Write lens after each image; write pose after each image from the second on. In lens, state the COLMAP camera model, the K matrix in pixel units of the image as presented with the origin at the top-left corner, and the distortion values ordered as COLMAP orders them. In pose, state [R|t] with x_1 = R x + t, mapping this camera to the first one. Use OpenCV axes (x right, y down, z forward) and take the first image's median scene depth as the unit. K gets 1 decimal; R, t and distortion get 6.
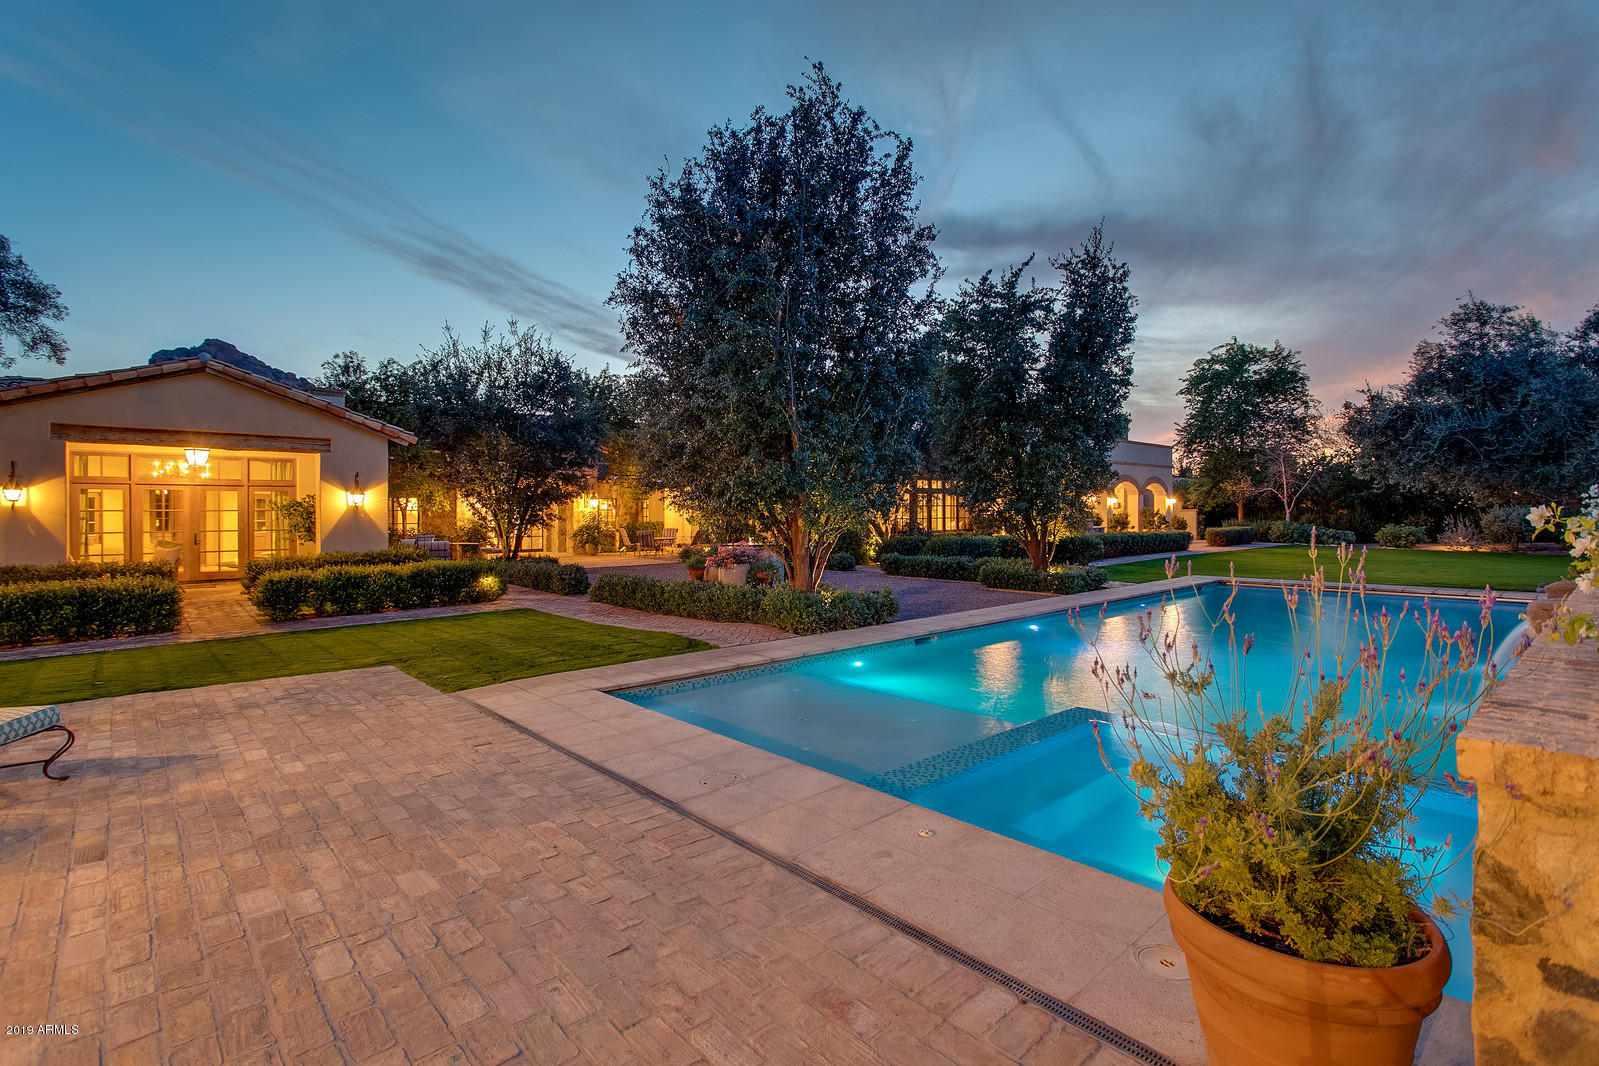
lens RADIAL K [[751.2, 0, 794.0], [0, 751.2, 522.9], [0, 0, 1]] dist [0.004318, 0.000232]
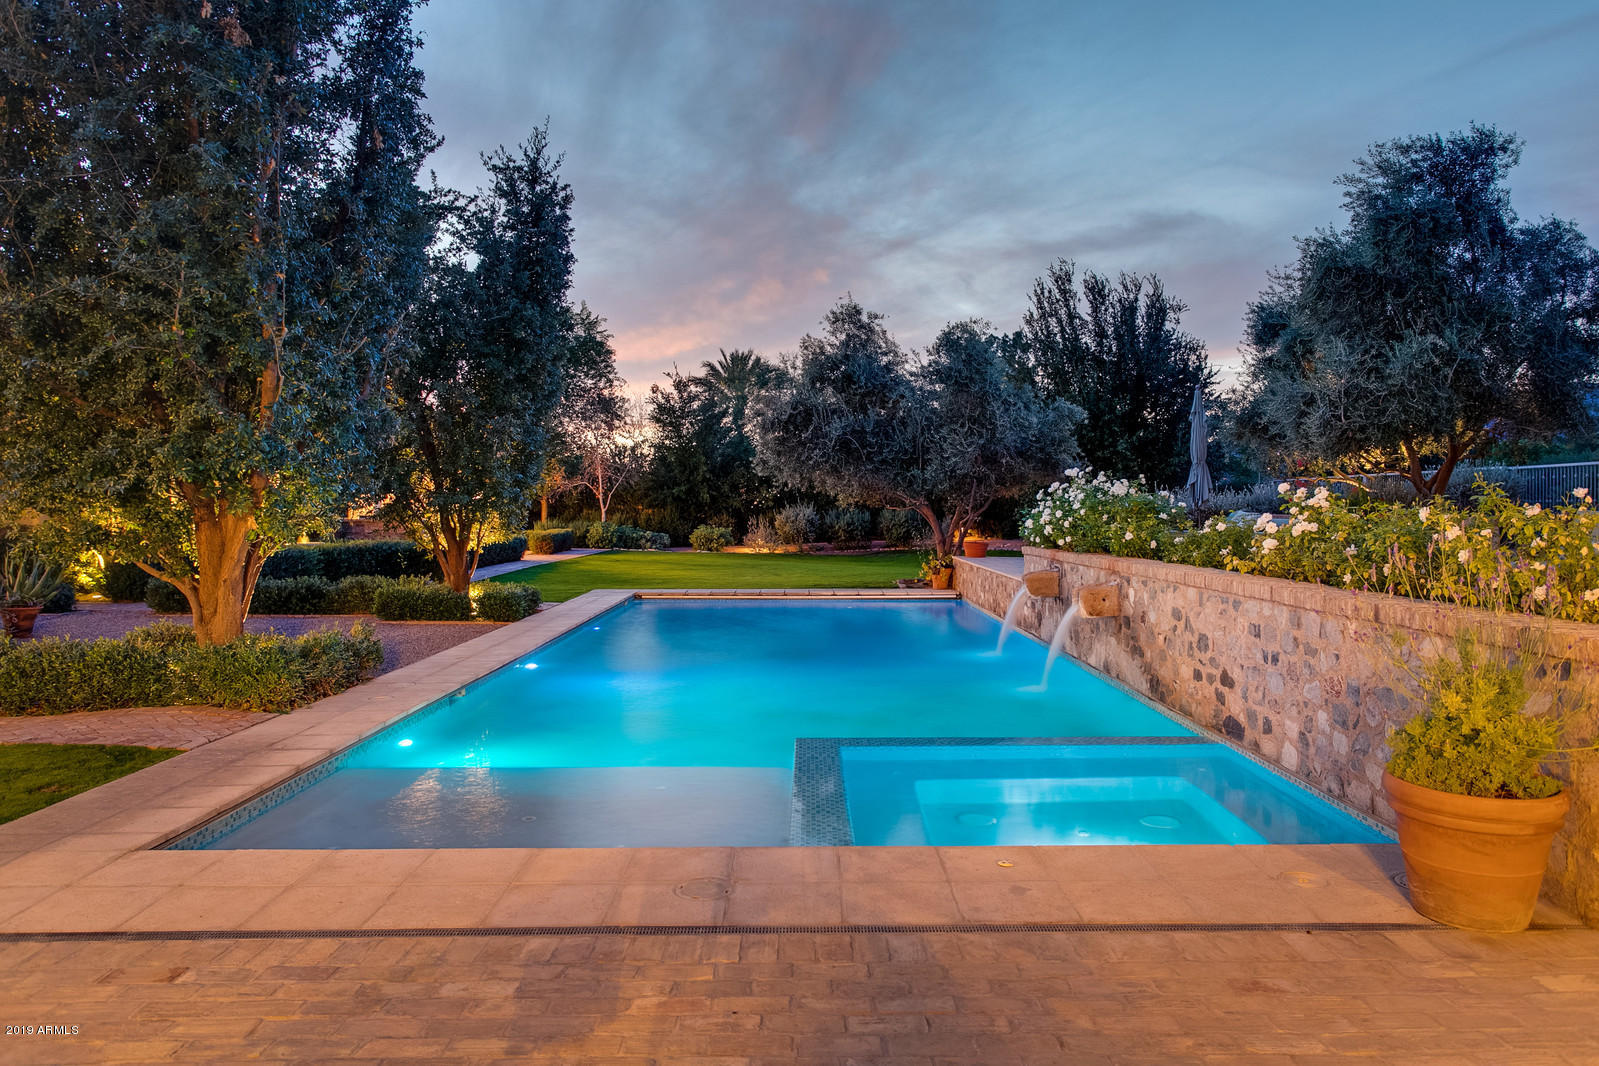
lens RADIAL K [[1101.8, 0, 801.8], [0, 1101.8, 527.8], [0, 0, 1]] dist [0.002574, 0.000363]
pose [[0.656557, -0.004971, 0.754260, -0.714617], [0.003680, 0.999987, 0.003387, 0.003649], [-0.754268, 0.000552, 0.656567, 0.231252]]
